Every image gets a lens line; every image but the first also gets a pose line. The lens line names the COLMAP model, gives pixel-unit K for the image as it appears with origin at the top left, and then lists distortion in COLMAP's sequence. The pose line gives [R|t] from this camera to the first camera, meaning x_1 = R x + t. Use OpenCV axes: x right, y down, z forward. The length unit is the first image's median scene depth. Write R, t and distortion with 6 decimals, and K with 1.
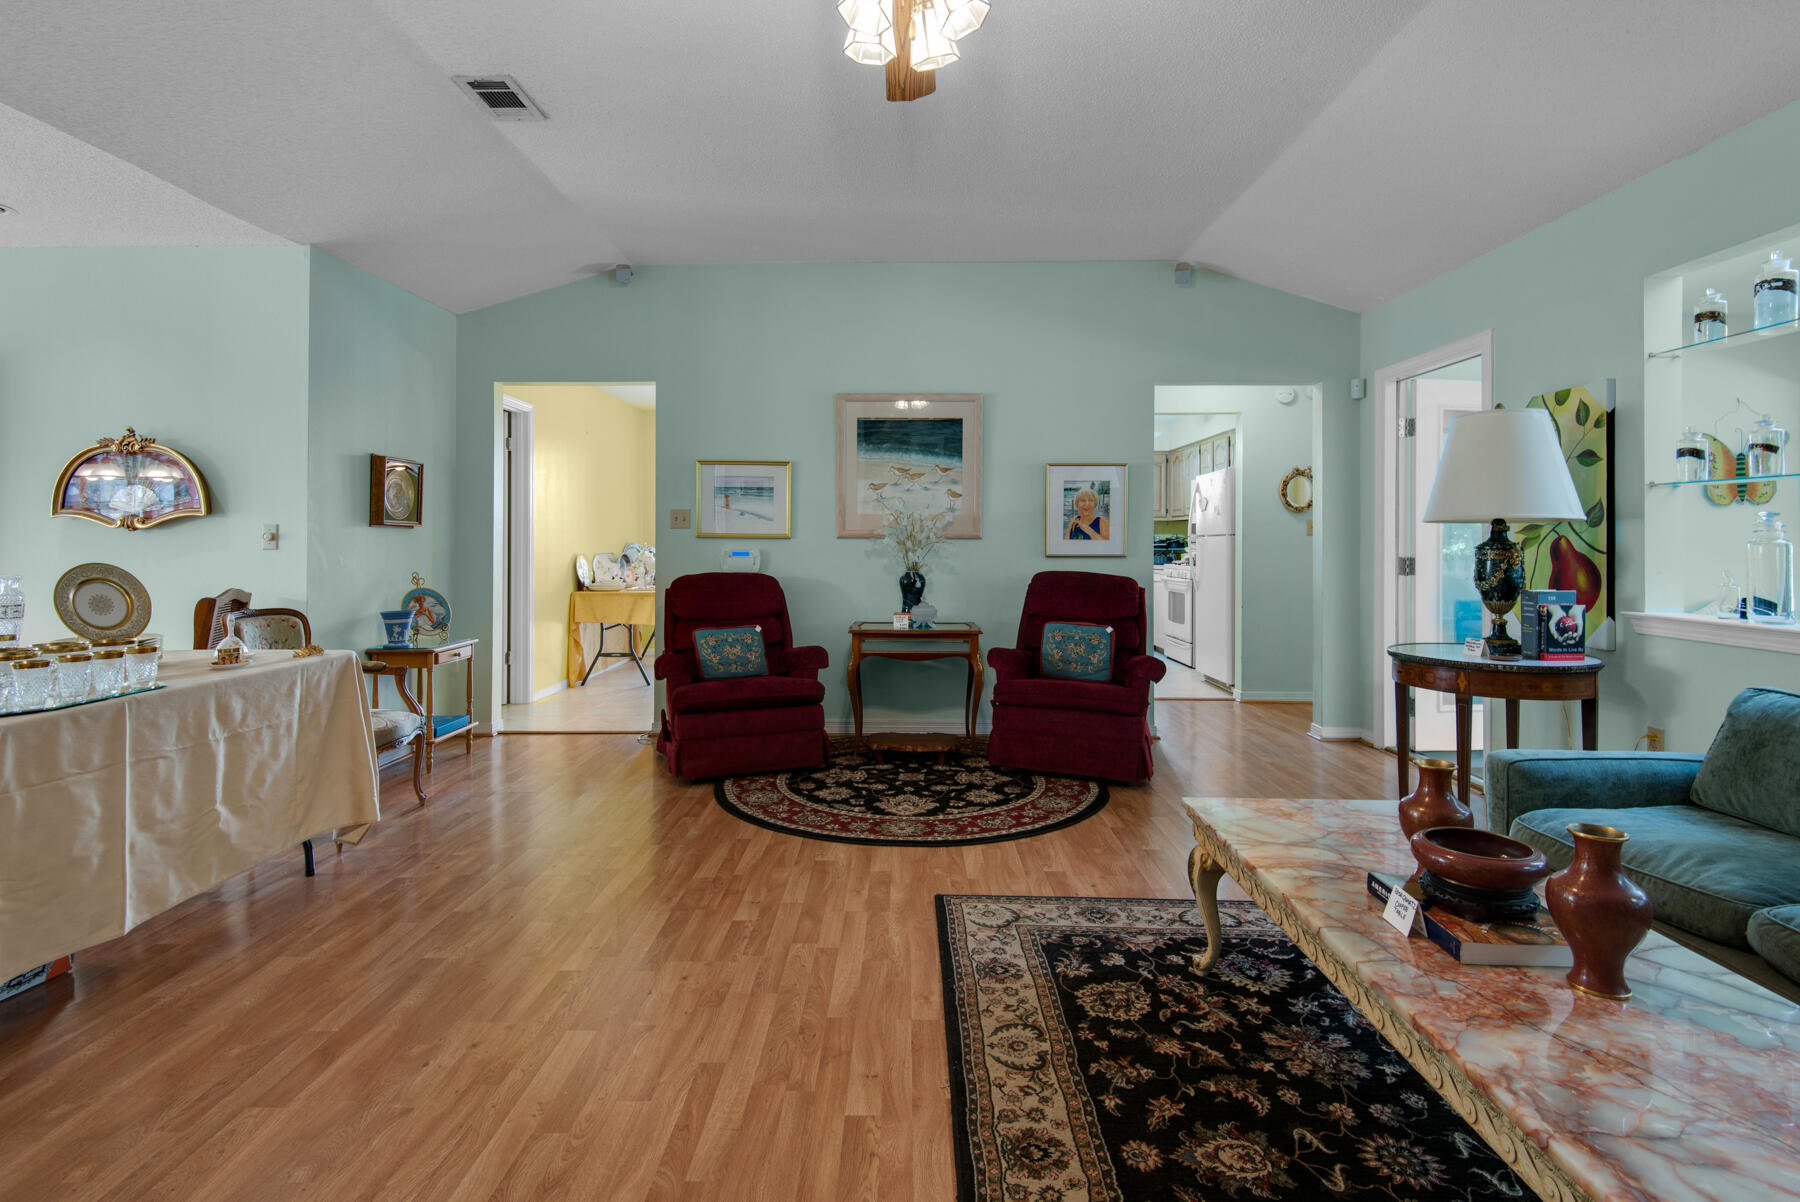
lens RADIAL K [[862.1, 0, 879.3], [0, 862.1, 539.2], [0, 0, 1]] dist [0.032936, -0.021983]
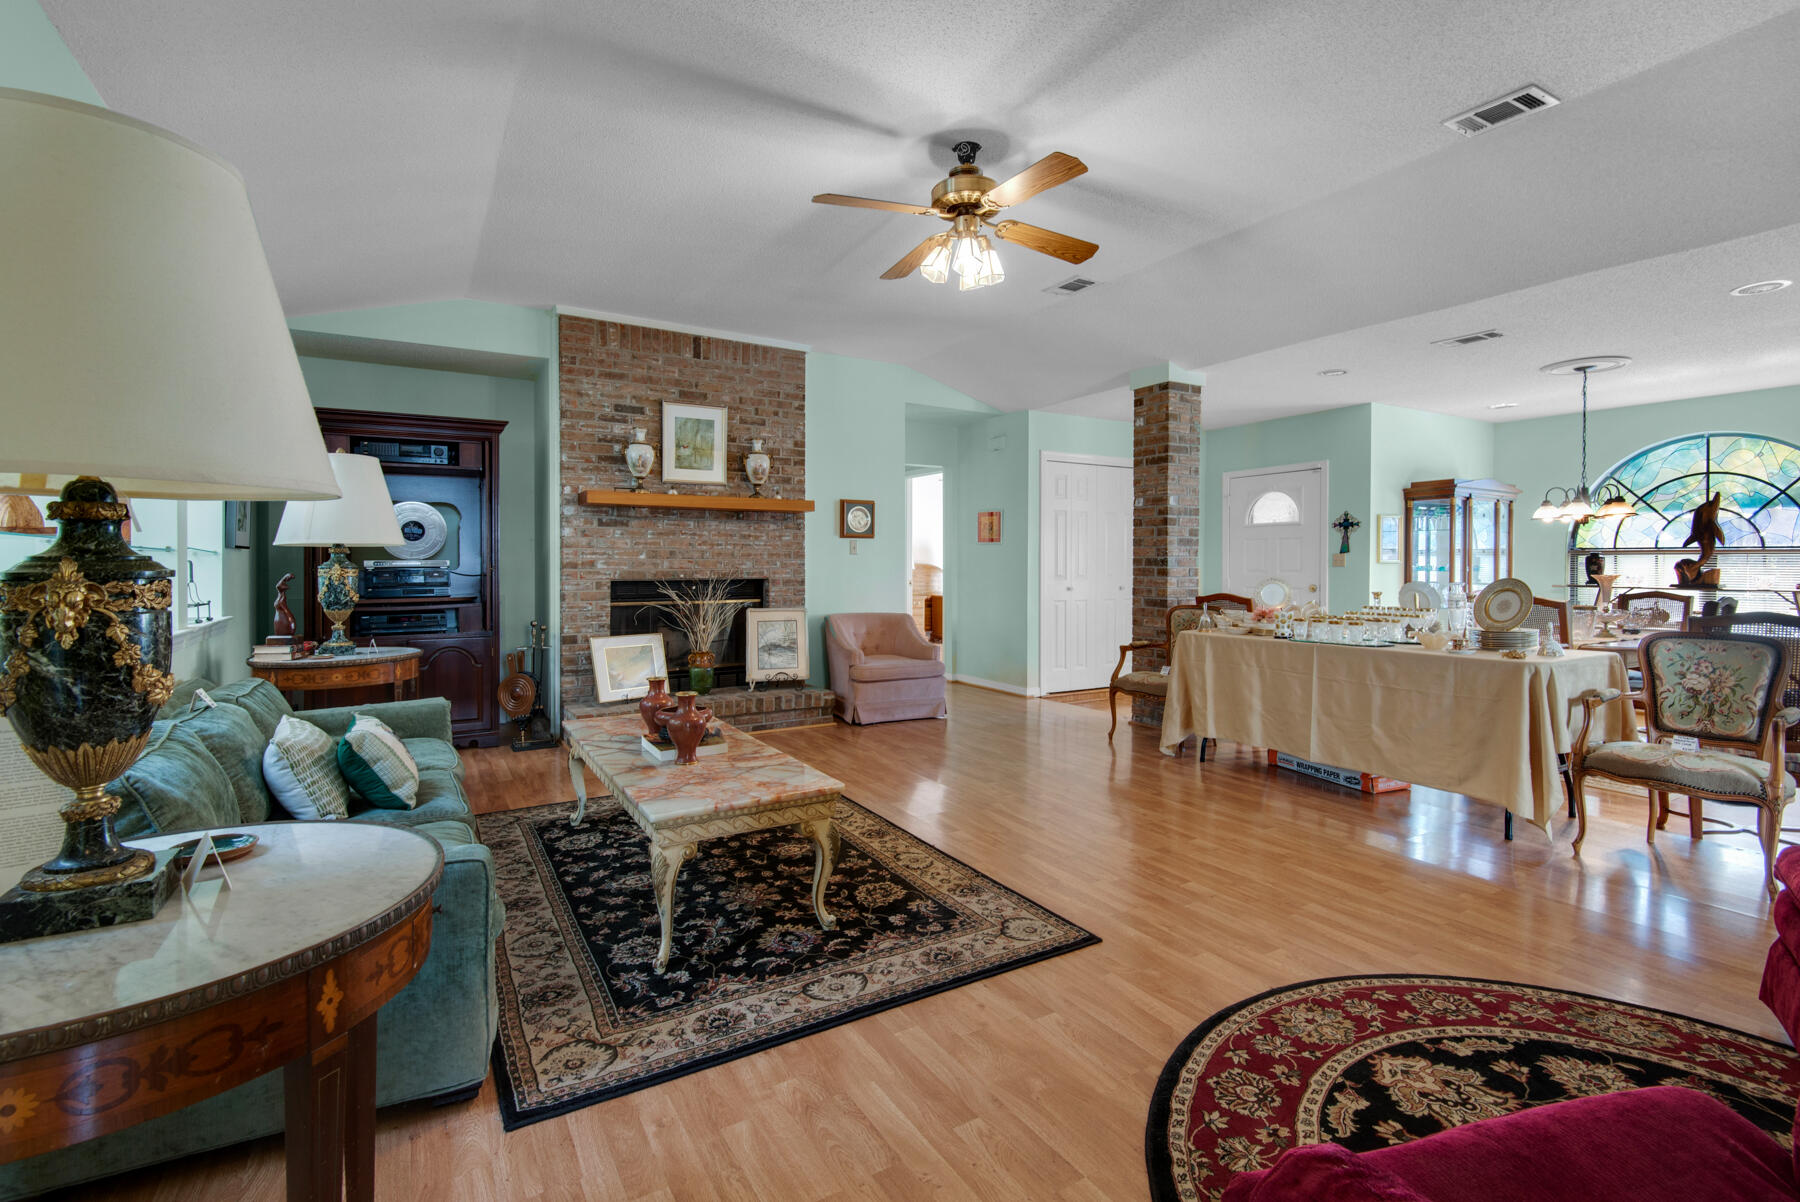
lens RADIAL K [[824.9, 0, 907.2], [0, 824.9, 573.3], [0, 0, 1]] dist [0.026812, -0.018999]
pose [[-0.842389, 0.004524, -0.538851, 0.815552], [-0.001305, 0.999945, 0.010435, 0.006003], [0.538869, 0.009493, -0.842336, 1.844861]]
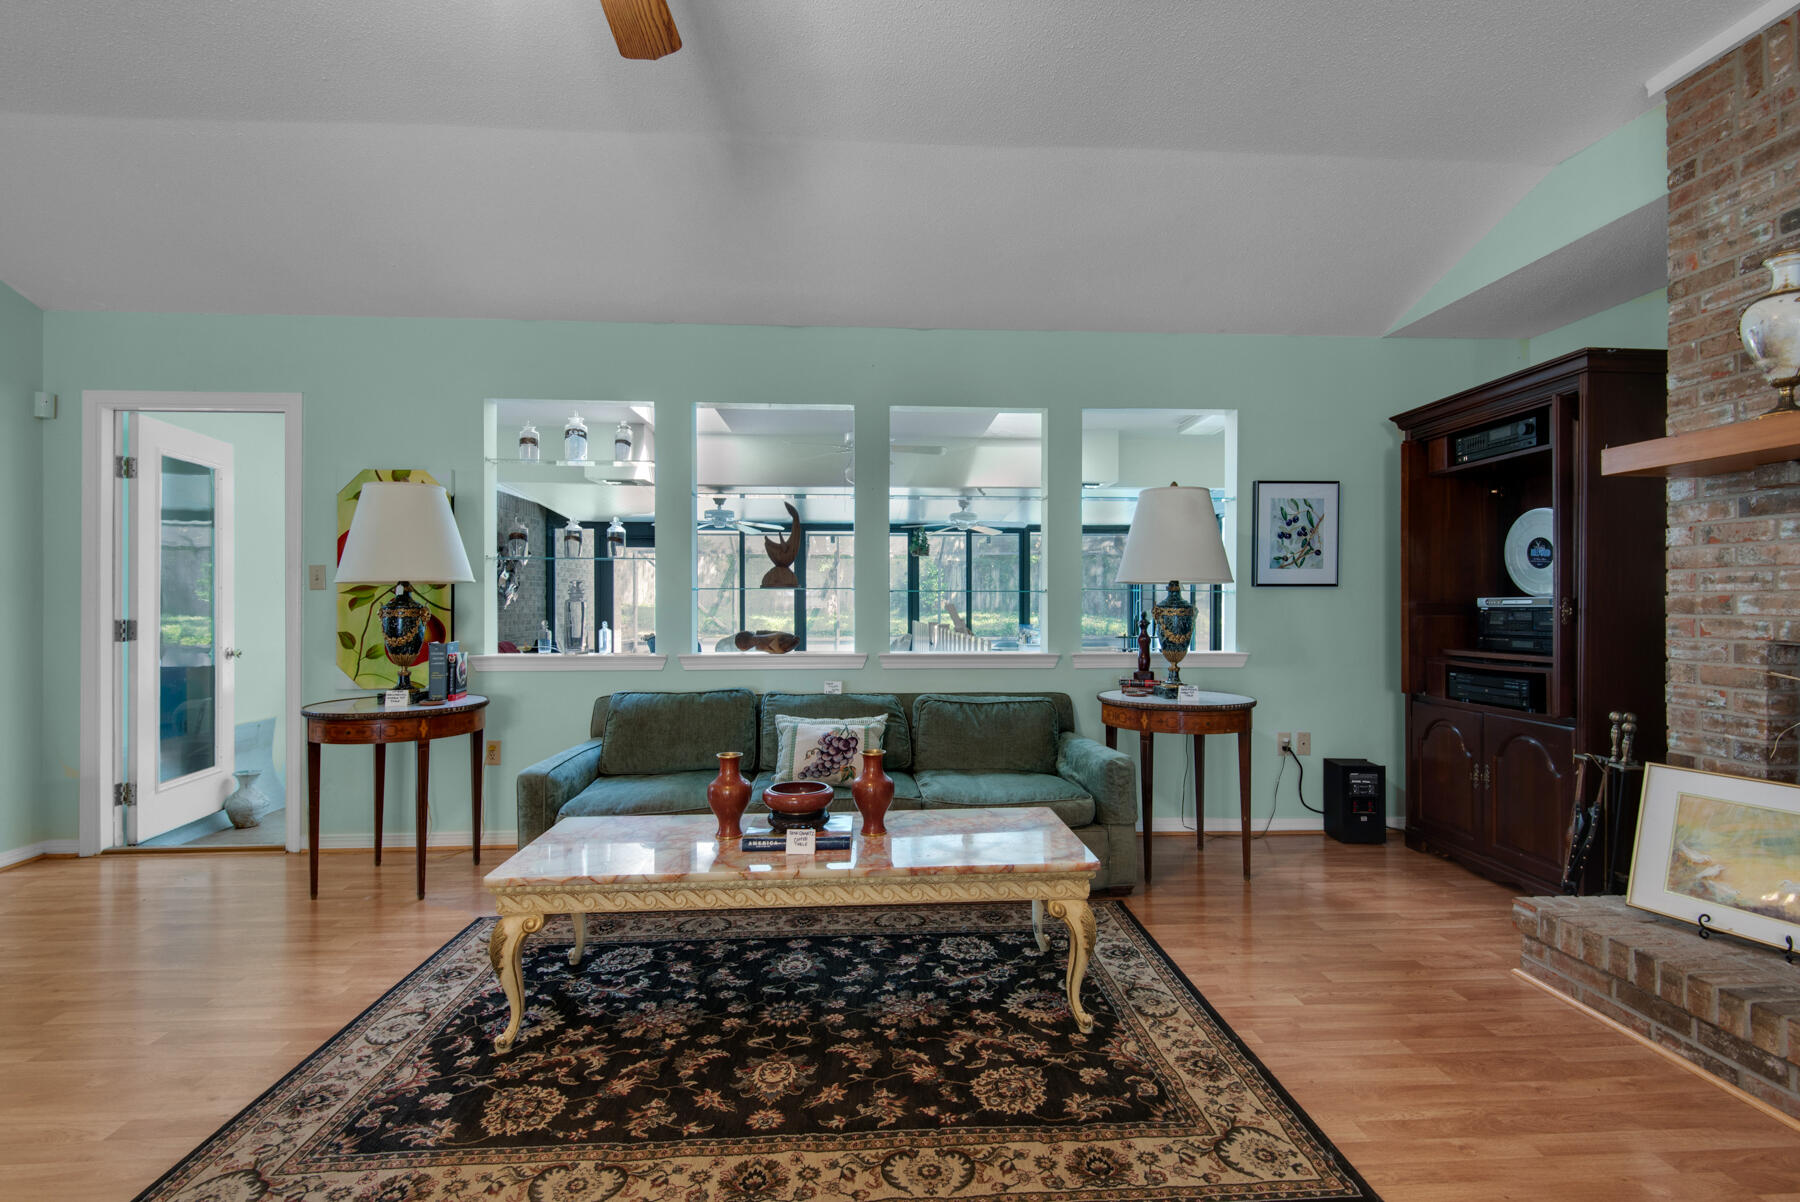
lens RADIAL K [[840.0, 0, 922.5], [0, 840.0, 600.2], [0, 0, 1]] dist [0.031531, -0.022531]
pose [[-0.096104, -0.001139, 0.995371, -0.559822], [-0.000387, 0.999999, 0.001107, 0.000560], [-0.995371, -0.000279, -0.096104, 0.582657]]
